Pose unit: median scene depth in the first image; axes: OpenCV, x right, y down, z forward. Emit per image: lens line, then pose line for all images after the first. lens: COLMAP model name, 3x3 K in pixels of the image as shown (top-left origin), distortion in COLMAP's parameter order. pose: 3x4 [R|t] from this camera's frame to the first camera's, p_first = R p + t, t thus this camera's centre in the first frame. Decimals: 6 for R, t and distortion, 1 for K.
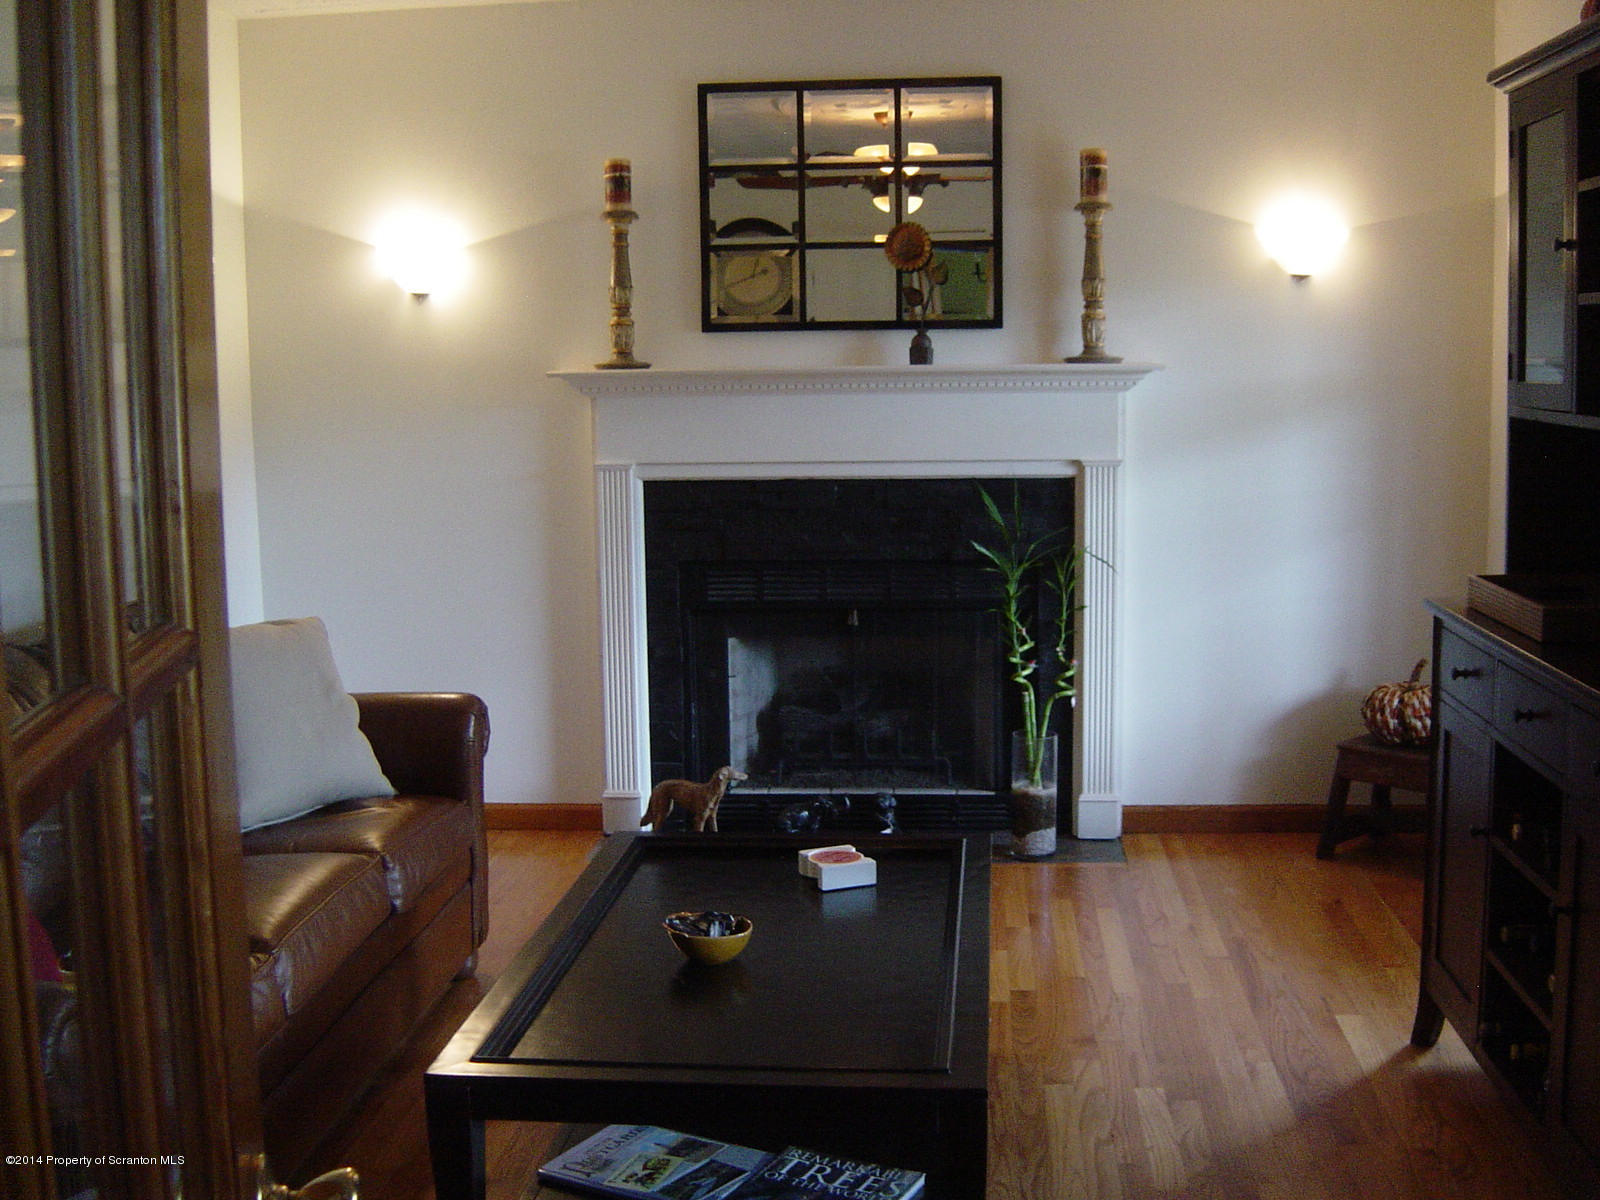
lens RADIAL K [[1828.5, 0, 800.0], [0, 1828.5, 600.0], [0, 0, 1]] dist [-0.150837, 0.043448]
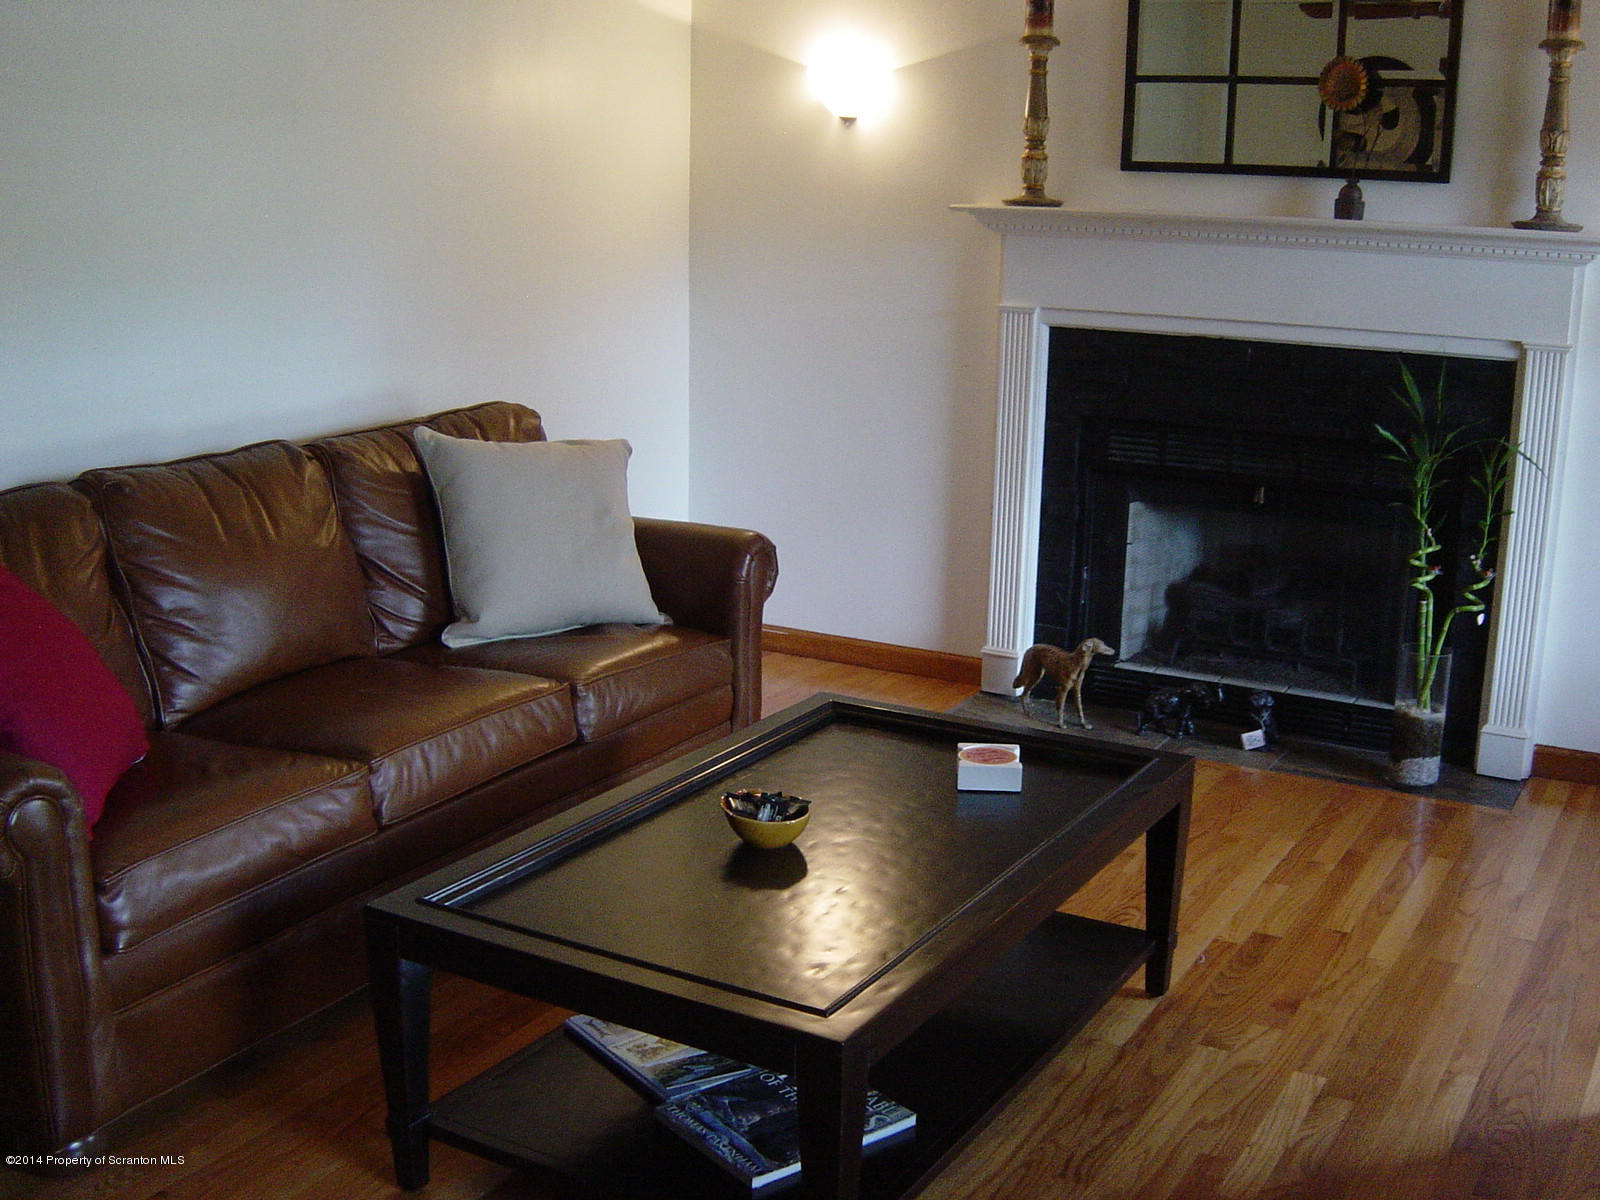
lens RADIAL K [[1828.5, 0, 800.0], [0, 1828.5, 600.0], [0, 0, 1]] dist [-0.150837, 0.043448]
pose [[0.909608, 0.127302, -0.395484, 0.190726], [-0.088704, 0.989458, 0.114477, -0.022188], [0.405887, -0.069048, 0.911311, 0.086548]]
